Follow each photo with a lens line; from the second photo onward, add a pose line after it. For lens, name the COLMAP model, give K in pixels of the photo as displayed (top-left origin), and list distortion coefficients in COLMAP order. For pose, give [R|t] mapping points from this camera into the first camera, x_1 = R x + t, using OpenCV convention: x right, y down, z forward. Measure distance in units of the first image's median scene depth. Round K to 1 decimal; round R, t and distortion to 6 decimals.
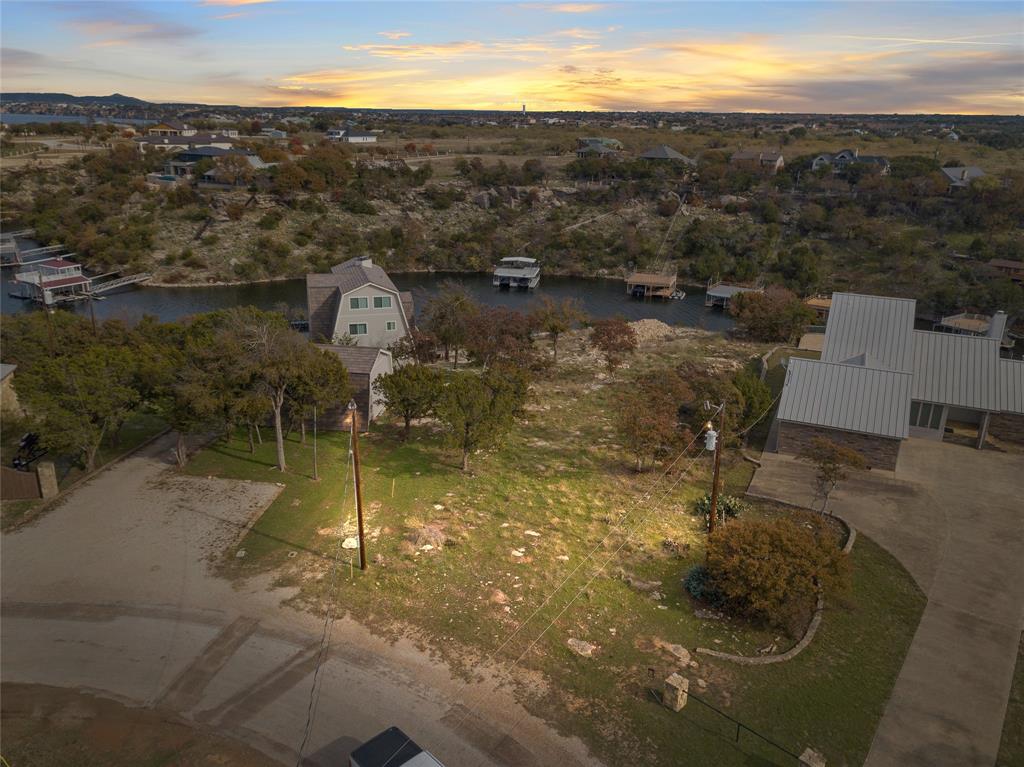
lens RADIAL K [[785.1, 0, 512.0], [0, 785.1, 383.5], [0, 0, 1]] dist [0.017797, -0.012606]
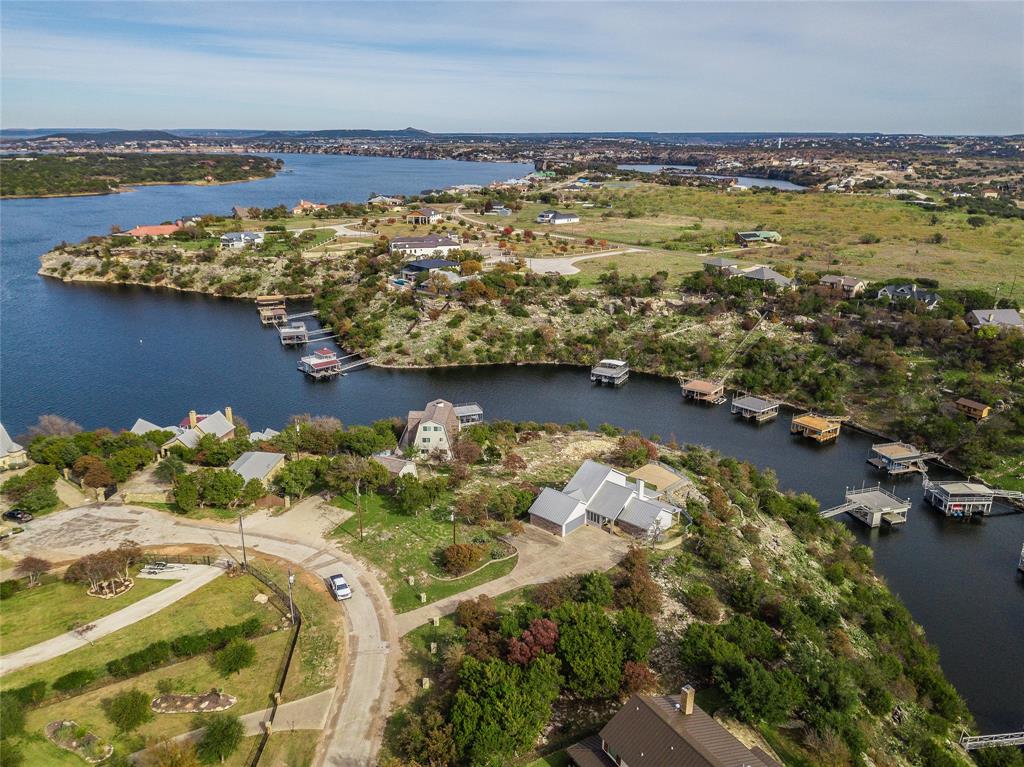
lens RADIAL K [[829.2, 0, 512.0], [0, 829.2, 383.5], [0, 0, 1]] dist [0.138028, -0.656990]
pose [[0.943263, 0.086020, -0.320709, 0.293660], [-0.089924, 0.995945, 0.002649, -0.099428], [0.319637, 0.026341, 0.947174, -0.430032]]
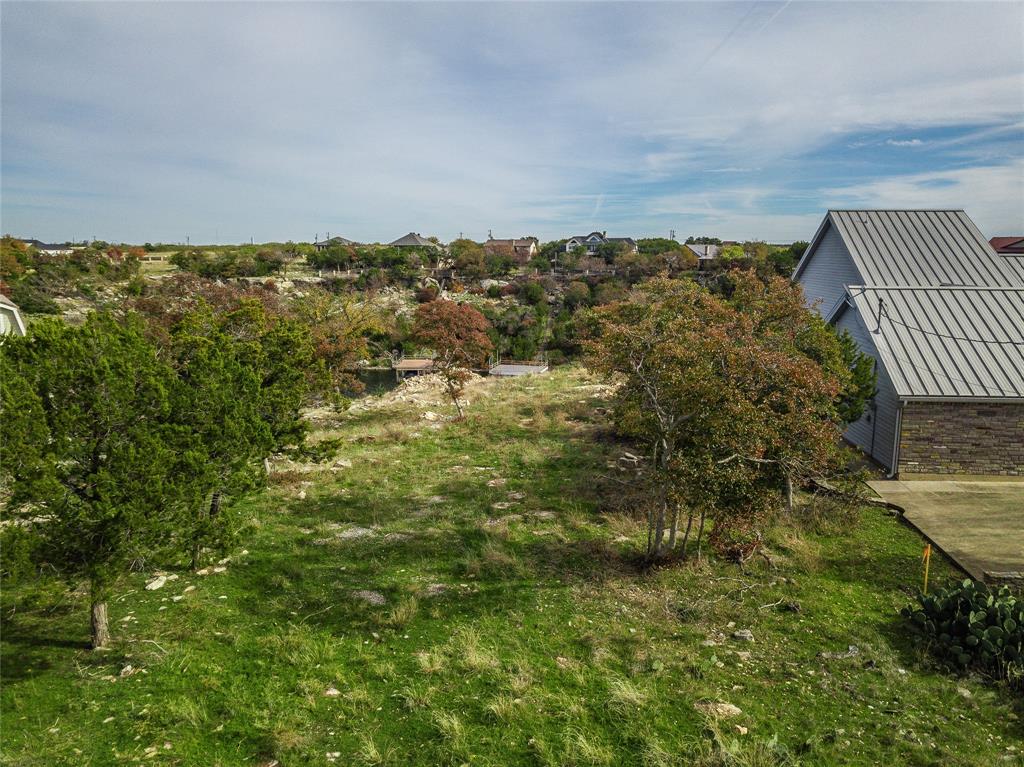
lens RADIAL K [[785.1, 0, 512.0], [0, 785.1, 383.5], [0, 0, 1]] dist [0.017797, -0.012606]
pose [[0.946602, -0.072627, 0.314119, -0.000563], [0.121526, 0.982809, -0.138985, 0.016078], [-0.298625, 0.169737, 0.939155, 0.146848]]
